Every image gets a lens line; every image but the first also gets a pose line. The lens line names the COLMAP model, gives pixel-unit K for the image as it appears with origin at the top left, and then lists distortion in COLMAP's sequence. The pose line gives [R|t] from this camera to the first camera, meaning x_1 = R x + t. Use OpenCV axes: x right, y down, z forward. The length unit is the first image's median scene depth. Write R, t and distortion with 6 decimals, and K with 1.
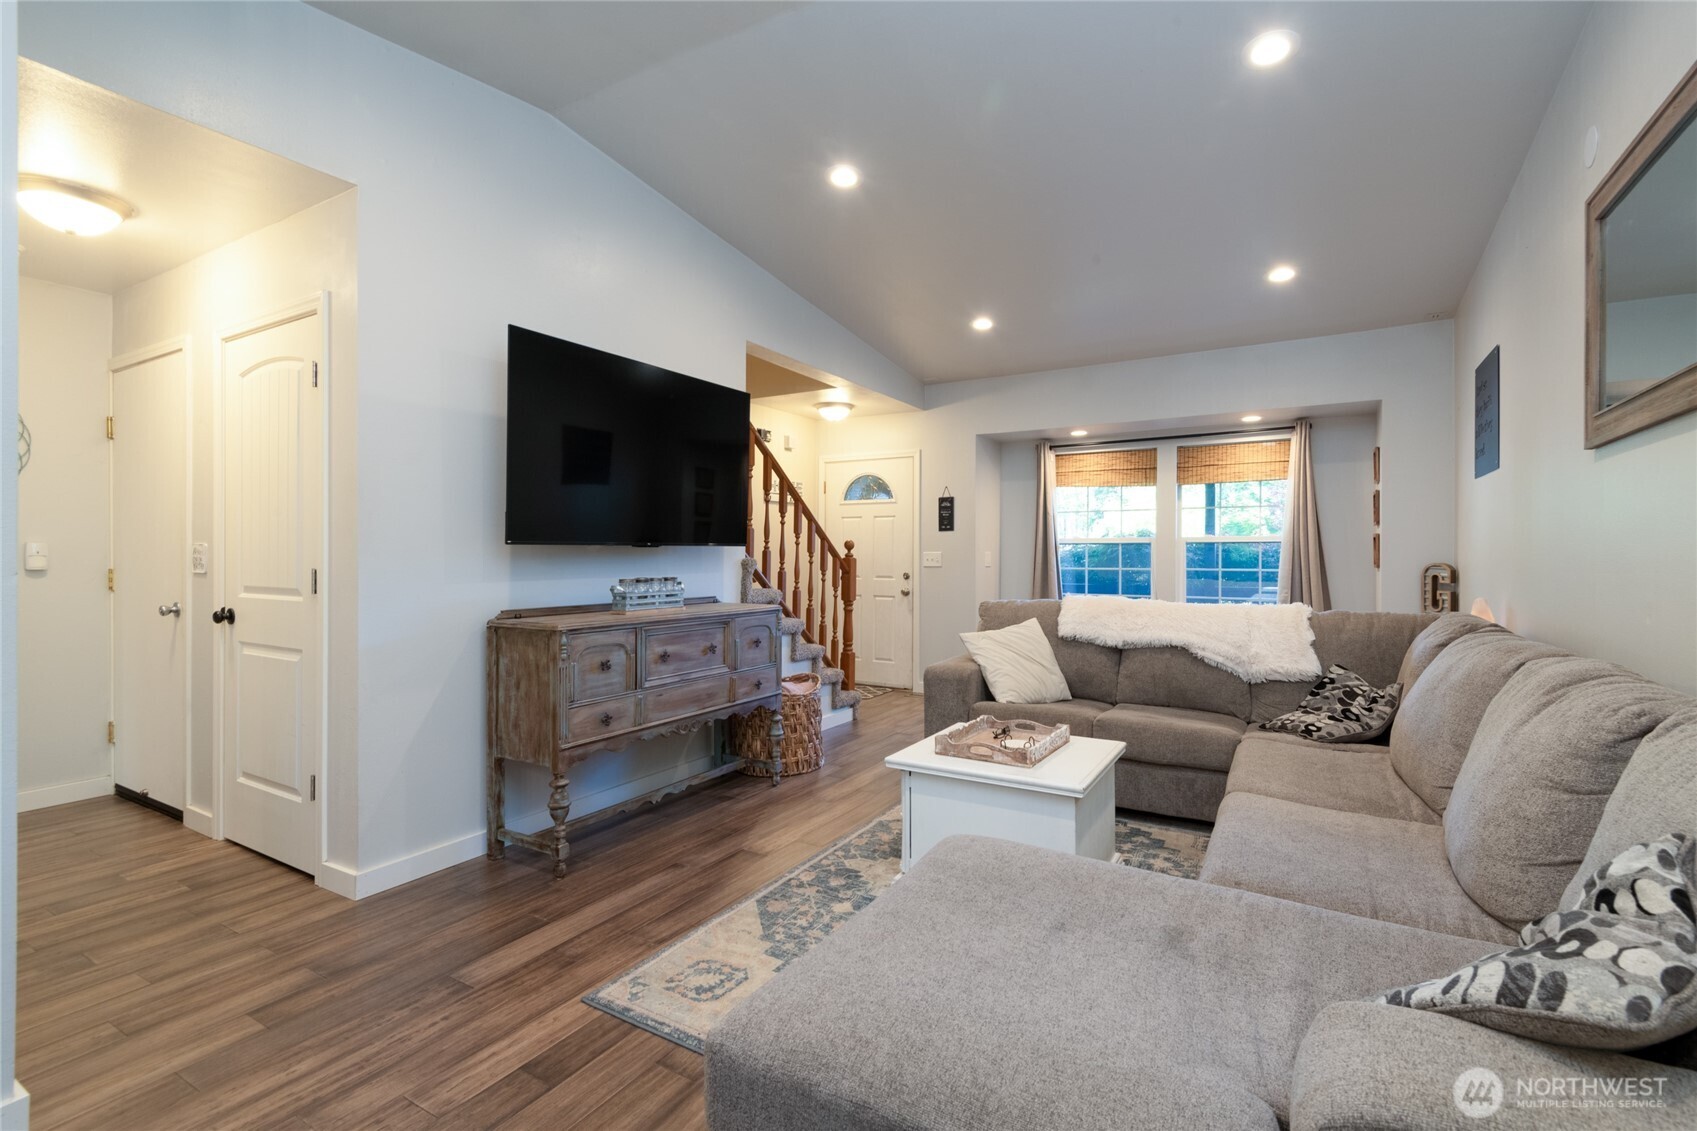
lens RADIAL K [[758.4, 0, 851.1], [0, 758.4, 572.6], [0, 0, 1]] dist [0.021427, -0.011946]
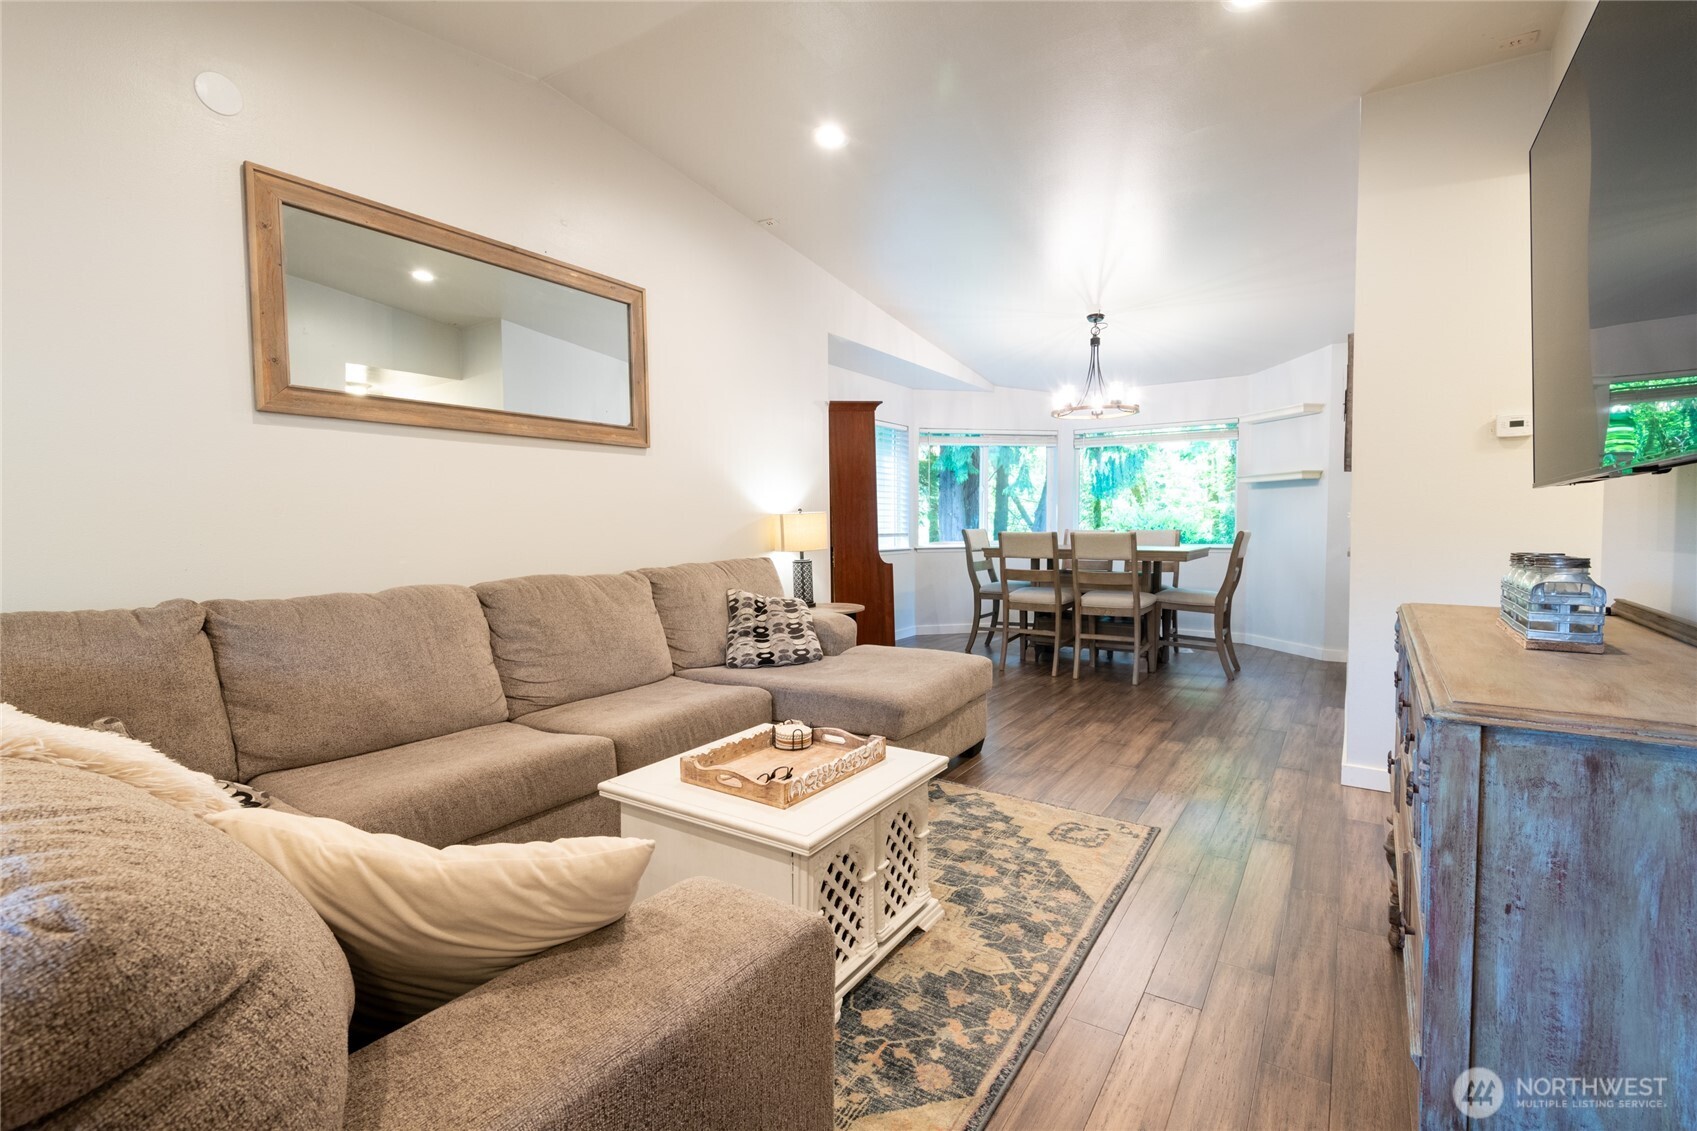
lens RADIAL K [[758.4, 0, 850.6], [0, 758.4, 562.0], [0, 0, 1]] dist [0.021427, -0.011946]
pose [[-0.998744, 0.004025, 0.049949, 0.098903], [0.007493, 0.997557, 0.069453, -0.020484], [-0.049548, 0.069740, -0.996334, 1.657236]]
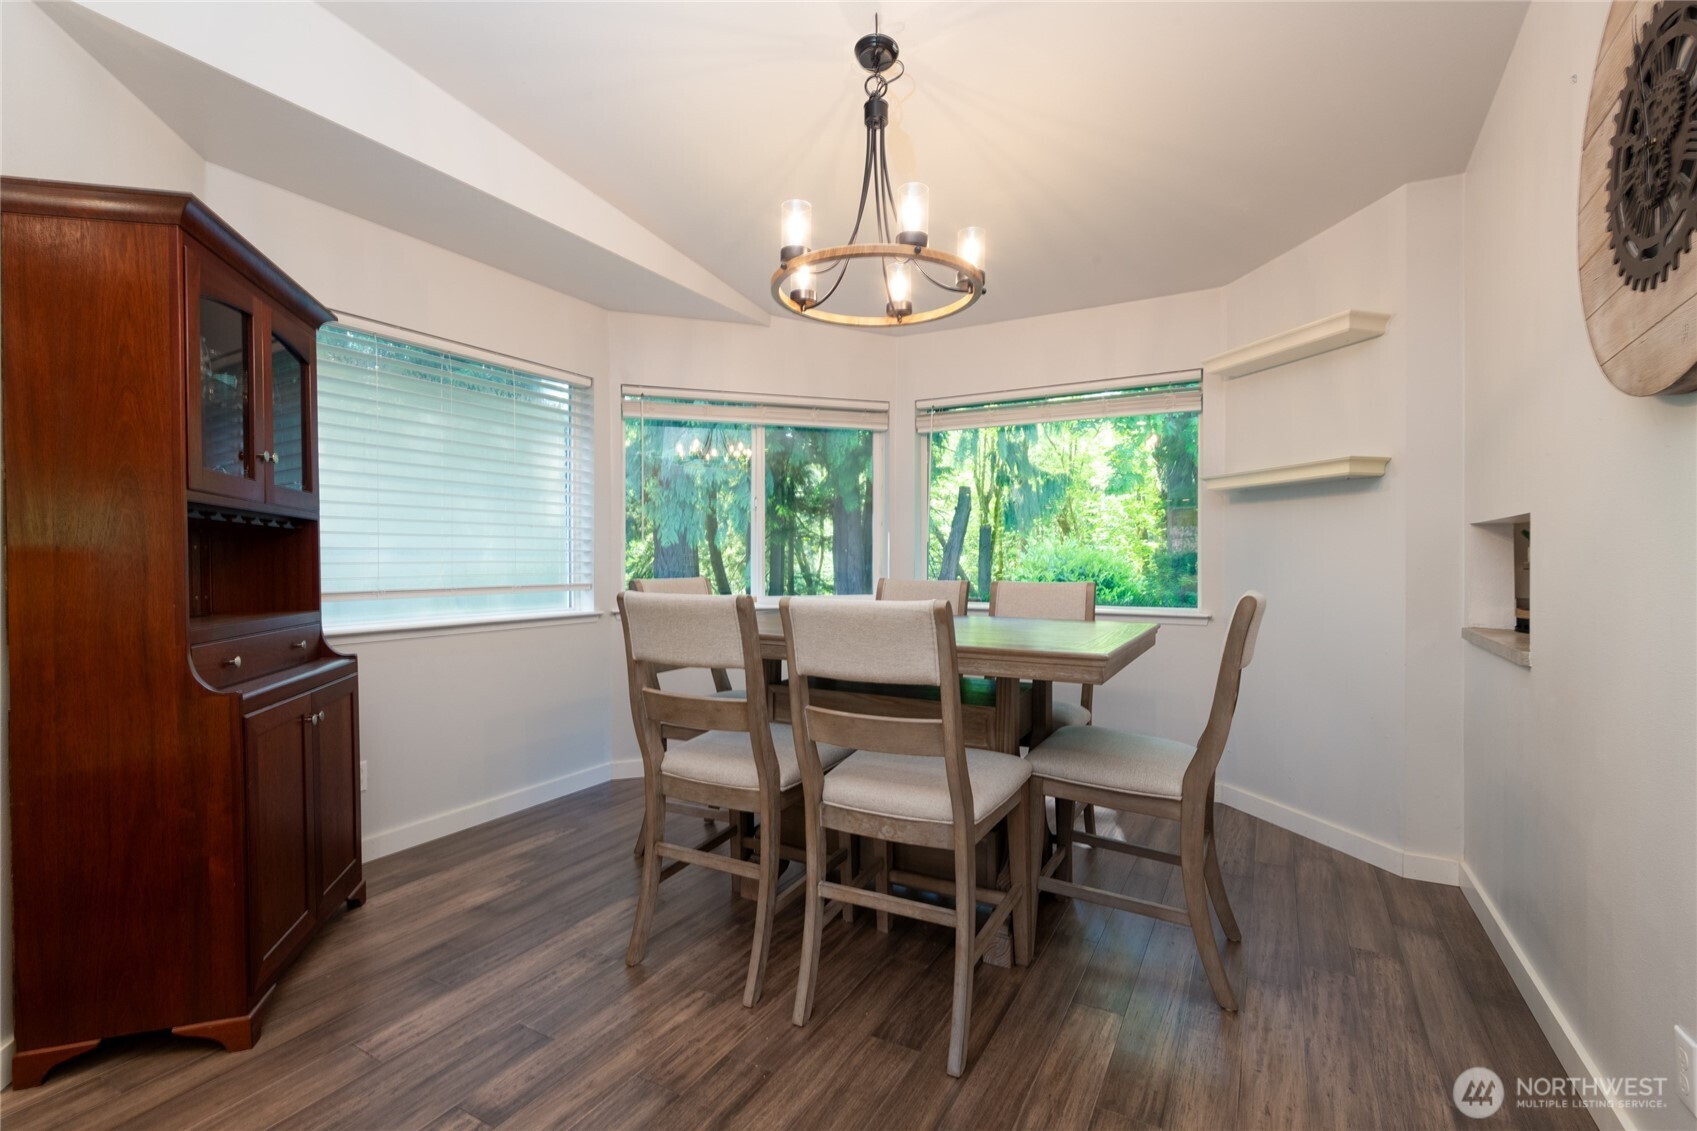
lens RADIAL K [[758.4, 0, 855.0], [0, 758.4, 560.7], [0, 0, 1]] dist [0.021427, -0.011946]
pose [[-0.999393, -0.000115, -0.034838, -0.380793], [-0.000786, 0.999814, 0.019264, -0.004154], [0.034830, 0.019280, -0.999207, 0.434535]]
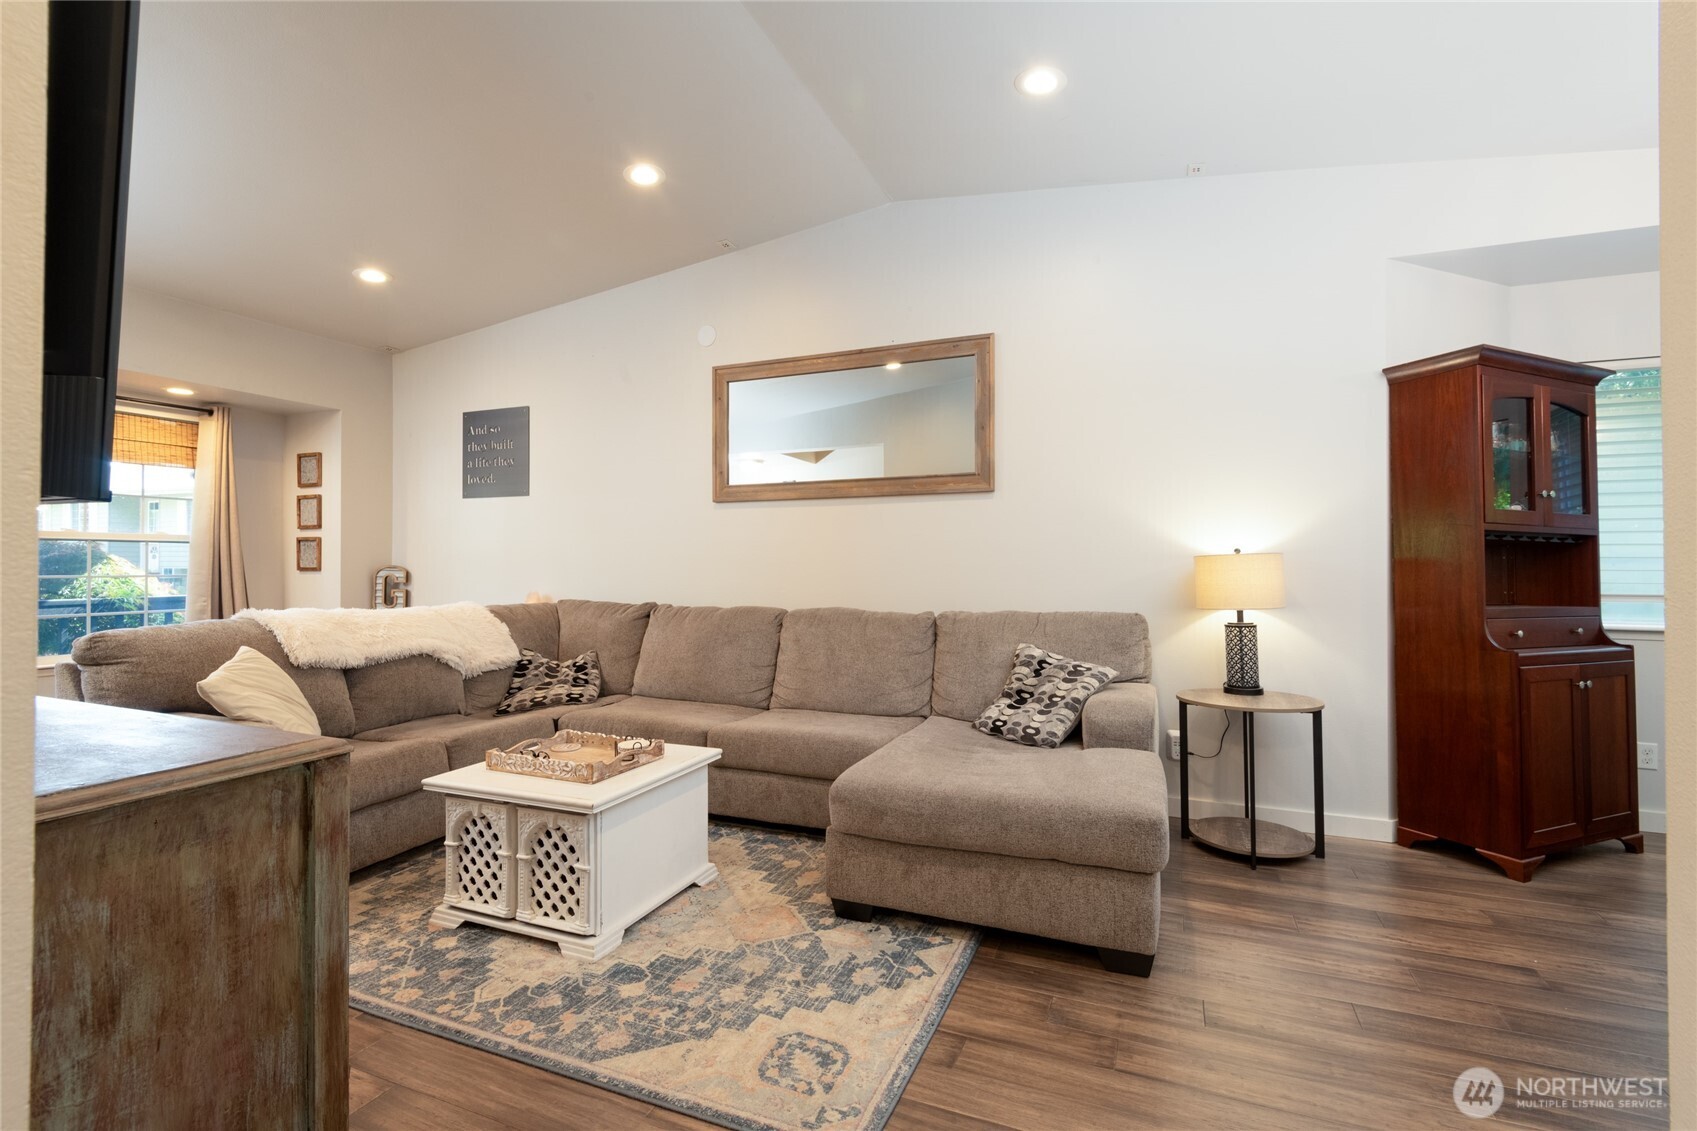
lens RADIAL K [[758.4, 0, 847.4], [0, 758.4, 559.2], [0, 0, 1]] dist [0.021427, -0.011946]
pose [[-0.137007, 0.005435, 0.990555, -0.745571], [0.016072, 0.999866, -0.003263, -0.011903], [-0.990440, 0.015473, -0.137076, 0.765812]]
